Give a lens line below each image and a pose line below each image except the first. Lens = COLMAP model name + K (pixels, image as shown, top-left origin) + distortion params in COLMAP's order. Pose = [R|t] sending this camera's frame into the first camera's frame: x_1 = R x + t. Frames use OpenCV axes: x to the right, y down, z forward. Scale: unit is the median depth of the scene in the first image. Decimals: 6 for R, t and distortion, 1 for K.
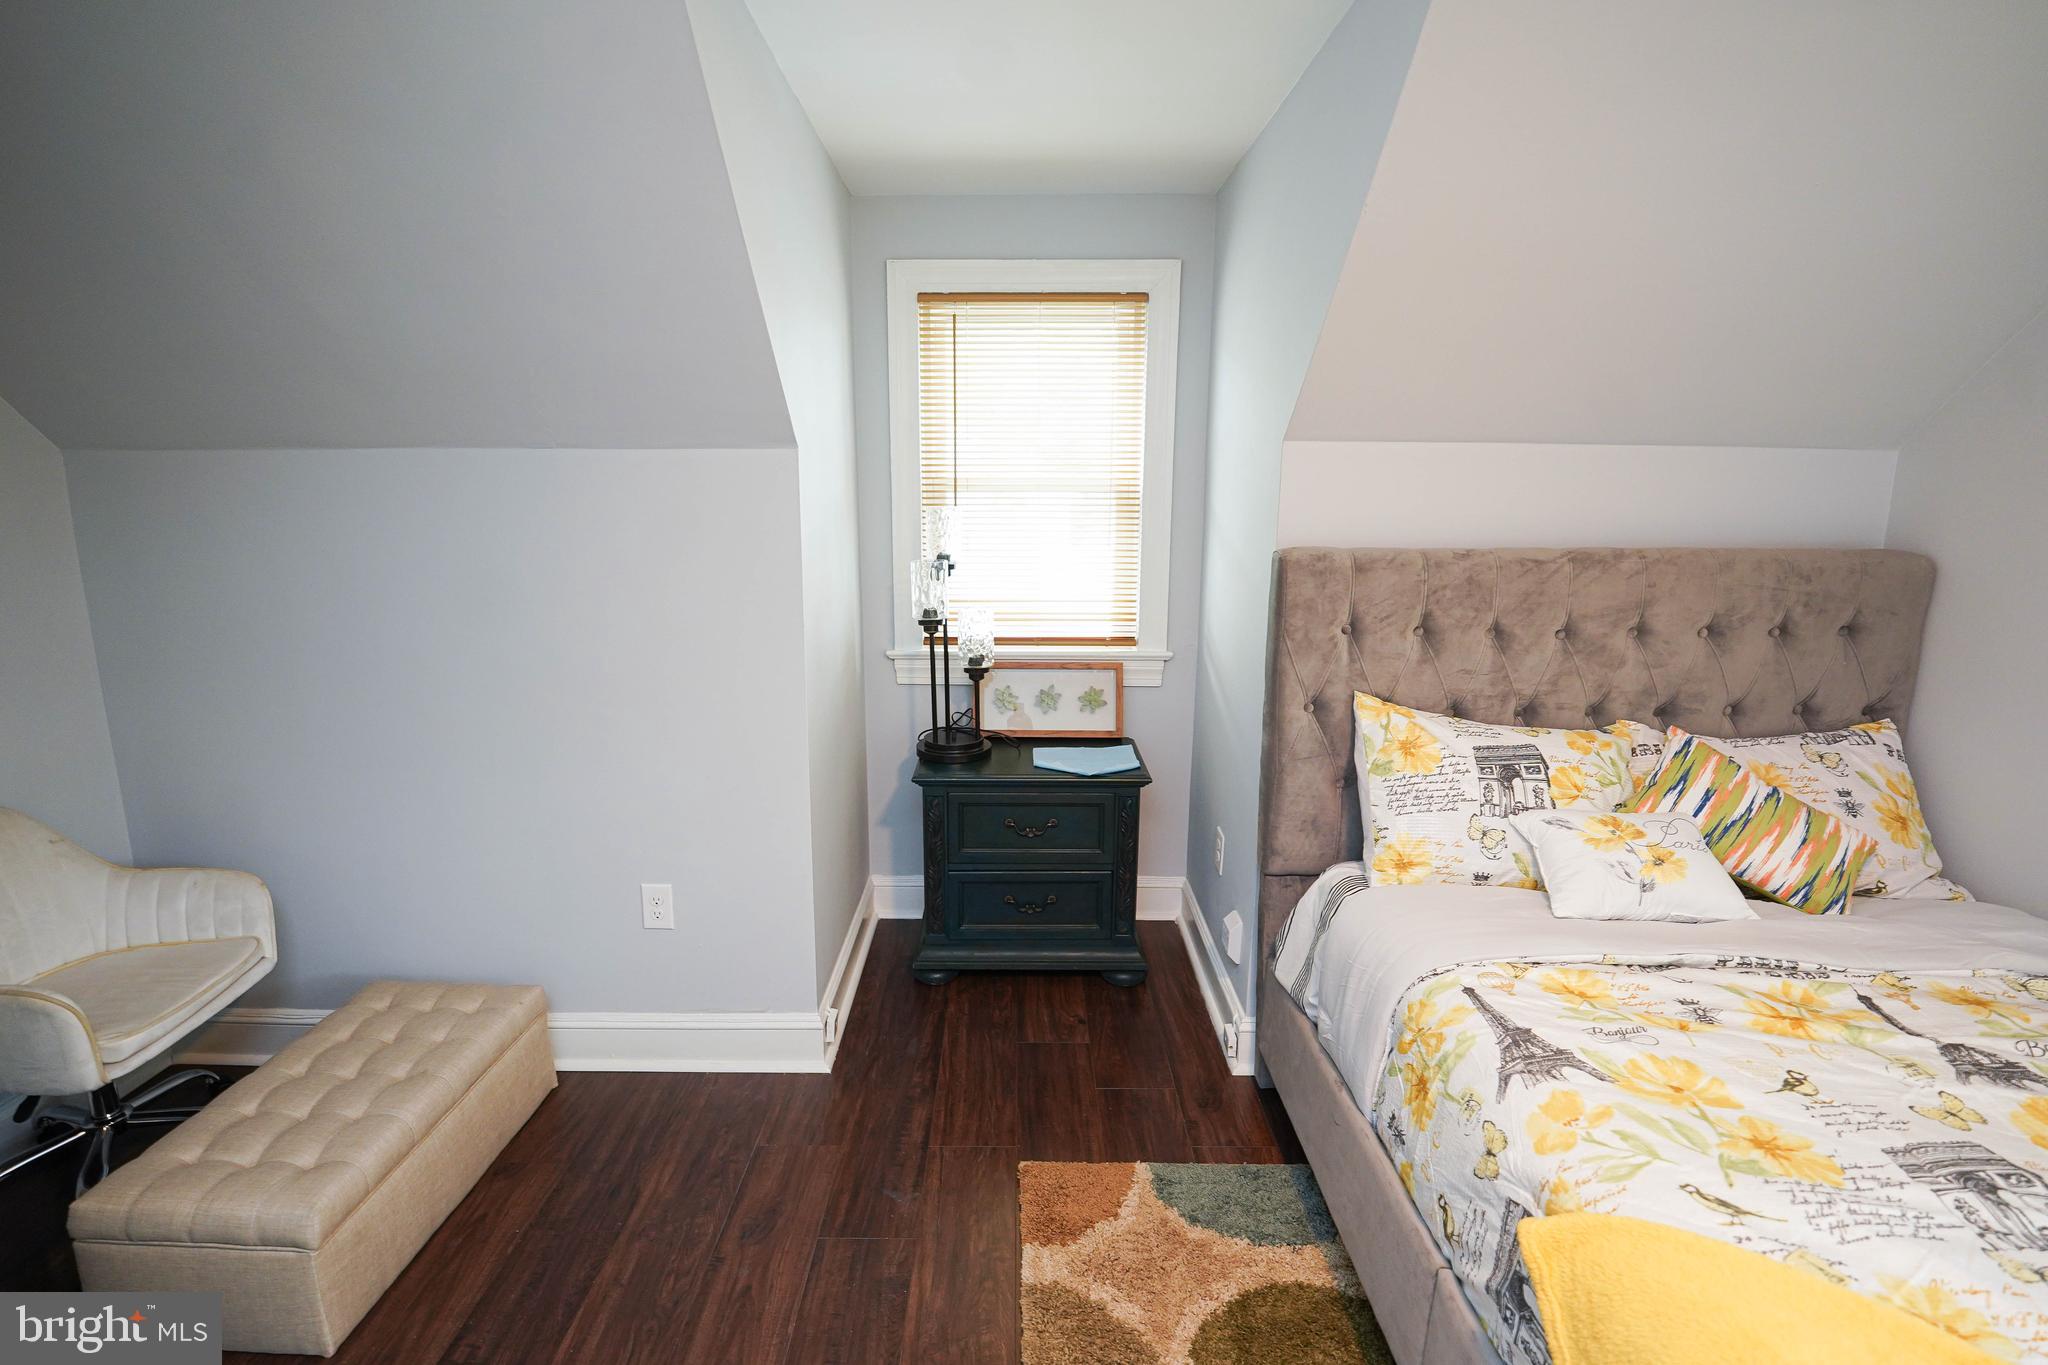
lens RADIAL K [[946.1, 0, 1015.2], [0, 946.1, 683.6], [0, 0, 1]] dist [-0.013439, 0.000315]
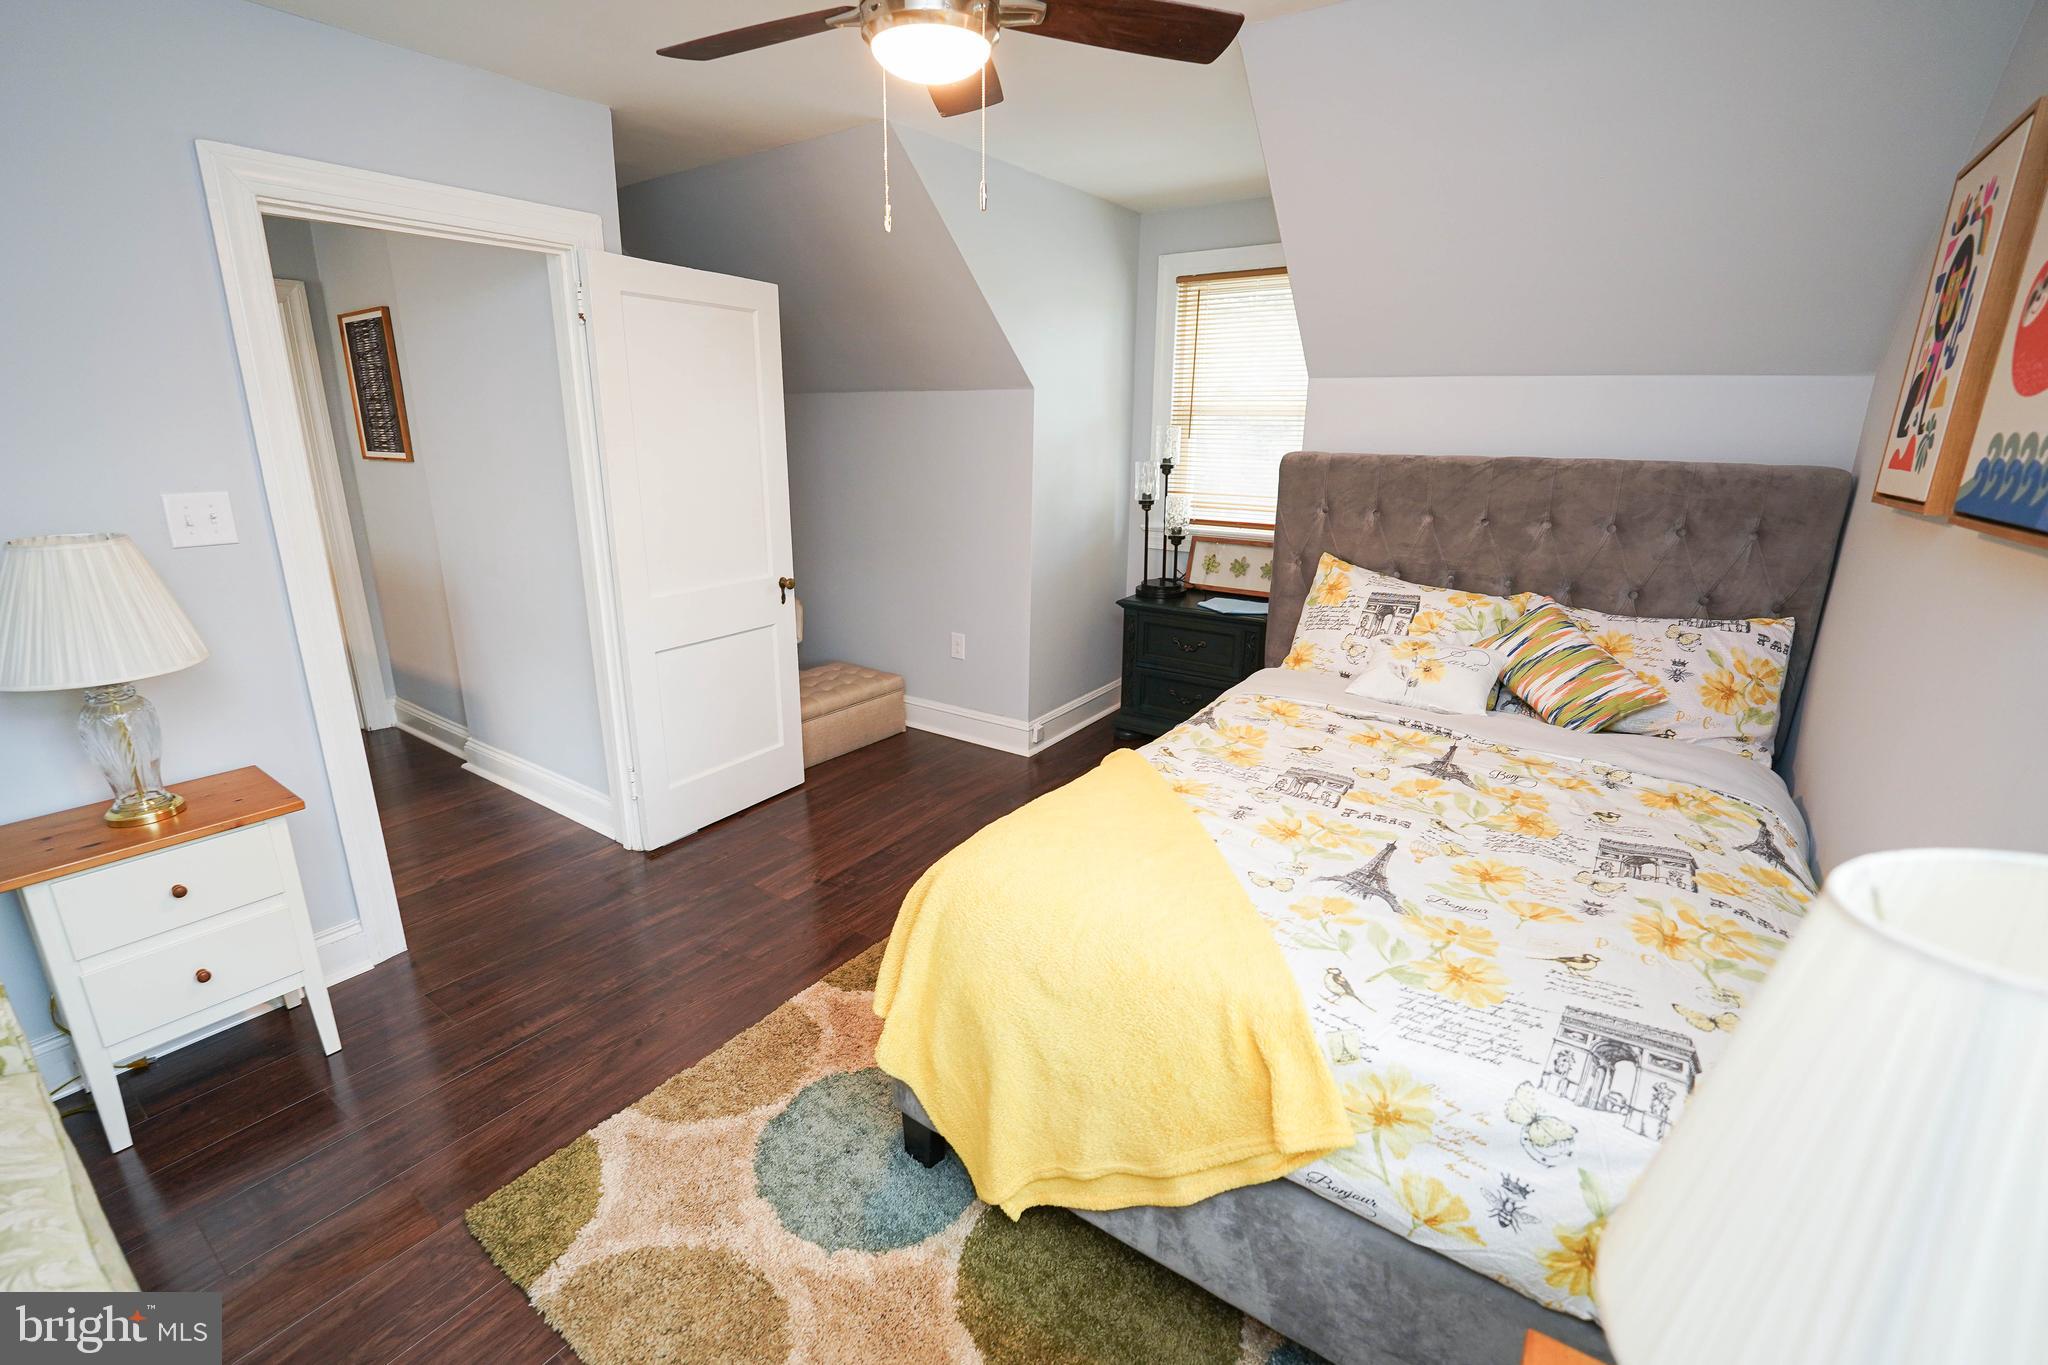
lens RADIAL K [[876.6, 0, 1006.6], [0, 876.6, 684.0], [0, 0, 1]] dist [-0.023654, -0.000151]
pose [[0.820116, 0.164762, -0.547963, 0.744409], [-0.113811, 0.985483, 0.125979, 0.096119], [0.560764, -0.040953, 0.826962, -0.411683]]
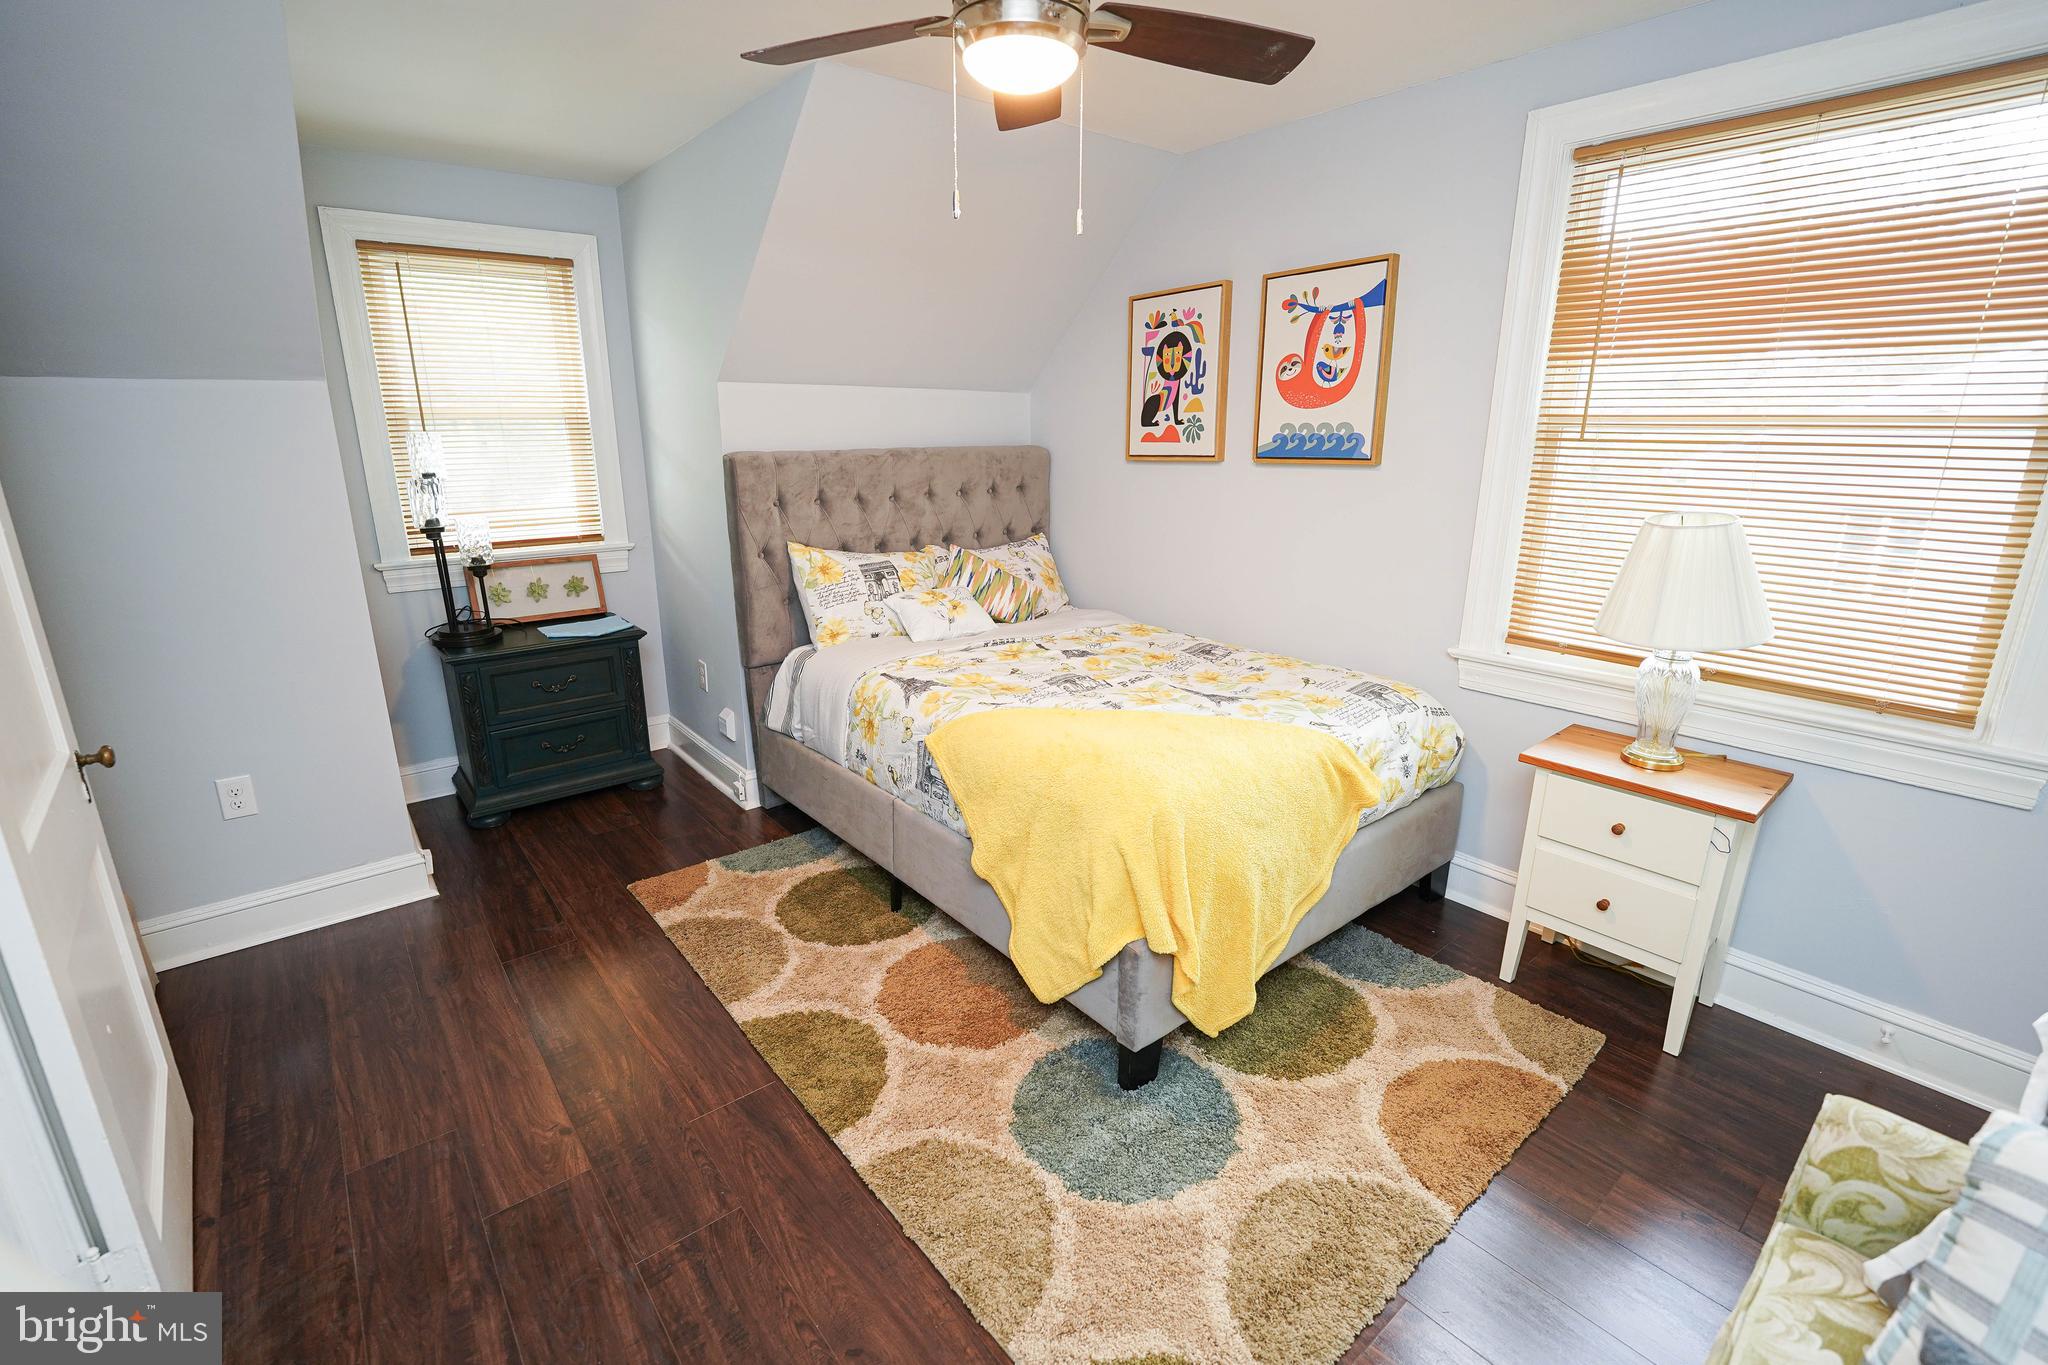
lens RADIAL K [[876.6, 0, 1006.6], [0, 876.6, 684.0], [0, 0, 1]] dist [-0.023654, -0.000151]
pose [[0.776178, -0.182099, 0.603645, -0.300133], [0.128175, 0.982966, 0.131717, 0.099960], [-0.617348, -0.024864, 0.786297, -0.418710]]
